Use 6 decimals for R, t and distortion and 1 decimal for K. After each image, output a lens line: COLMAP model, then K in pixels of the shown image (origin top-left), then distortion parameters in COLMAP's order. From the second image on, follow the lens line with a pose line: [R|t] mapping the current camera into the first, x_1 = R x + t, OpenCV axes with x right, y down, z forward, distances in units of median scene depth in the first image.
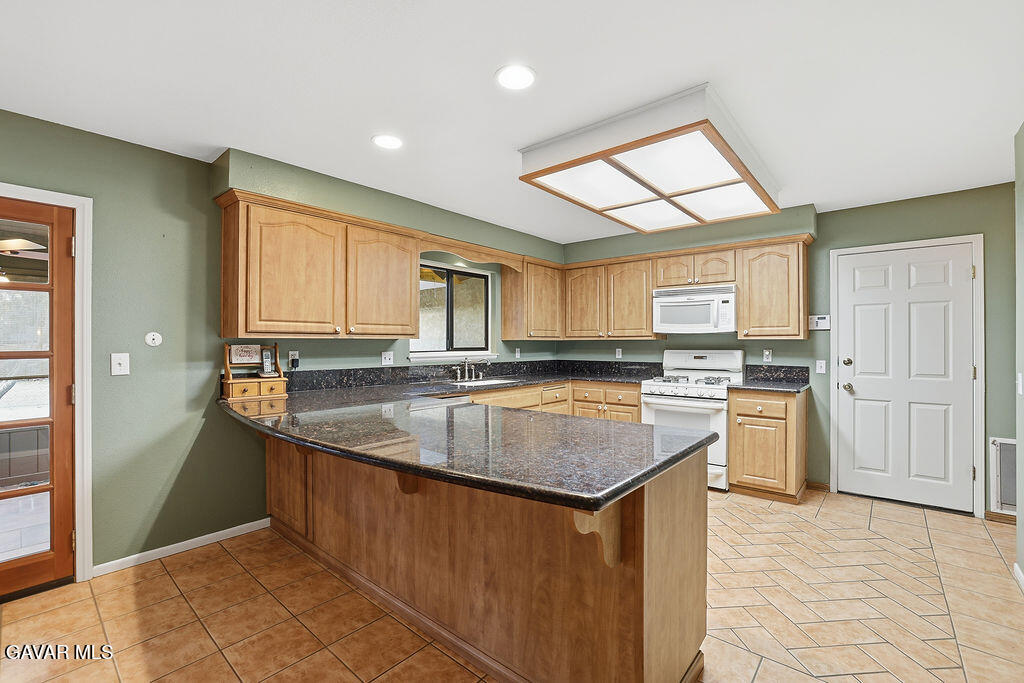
lens RADIAL K [[440.5, 0, 512.0], [0, 440.5, 341.5], [0, 0, 1]] dist [-0.023402, 0.000230]
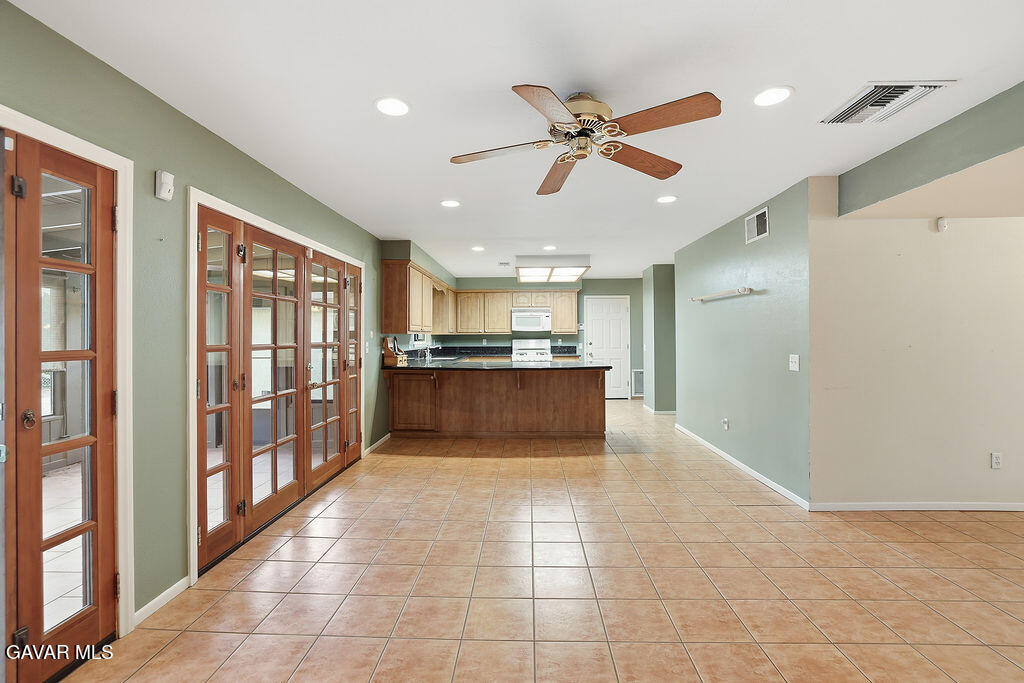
lens RADIAL K [[450.5, 0, 510.6], [0, 450.5, 331.6], [0, 0, 1]] dist [-0.040515, 0.013914]
pose [[0.777992, 0.001680, 0.628271, -1.349954], [0.003846, 0.999965, -0.007437, -0.001114], [-0.628262, 0.008202, 0.777959, -0.780081]]
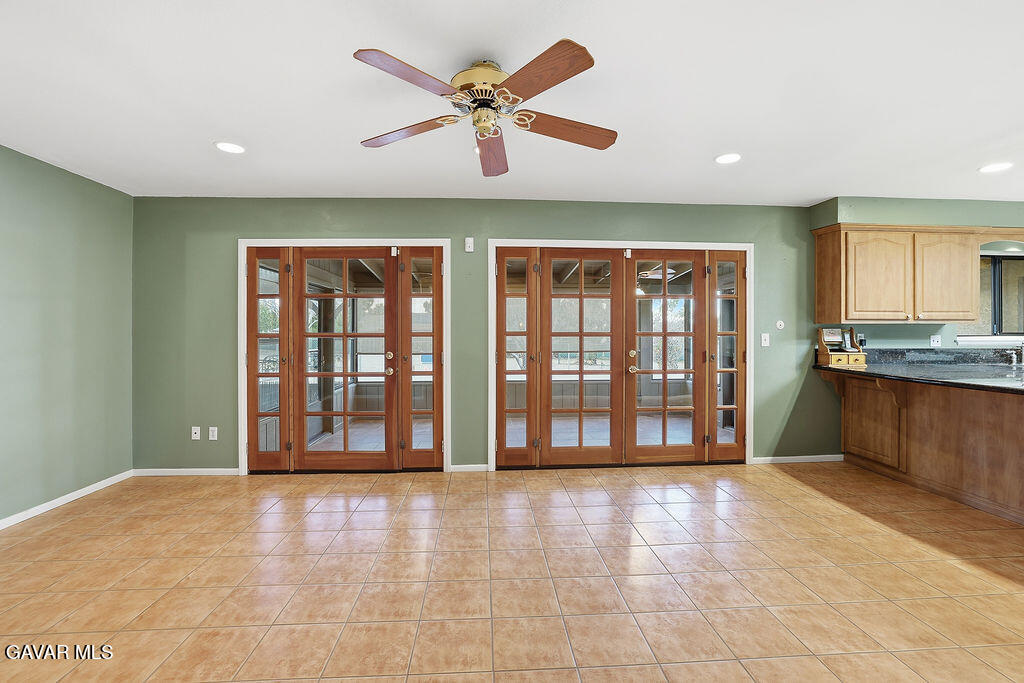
lens RADIAL K [[450.5, 0, 510.6], [0, 450.5, 331.6], [0, 0, 1]] dist [-0.040515, 0.013914]
pose [[0.704482, -0.001835, -0.709719, -0.308548], [0.001513, 0.999998, -0.001084, 0.016548], [0.709720, -0.000310, 0.704484, -0.732697]]
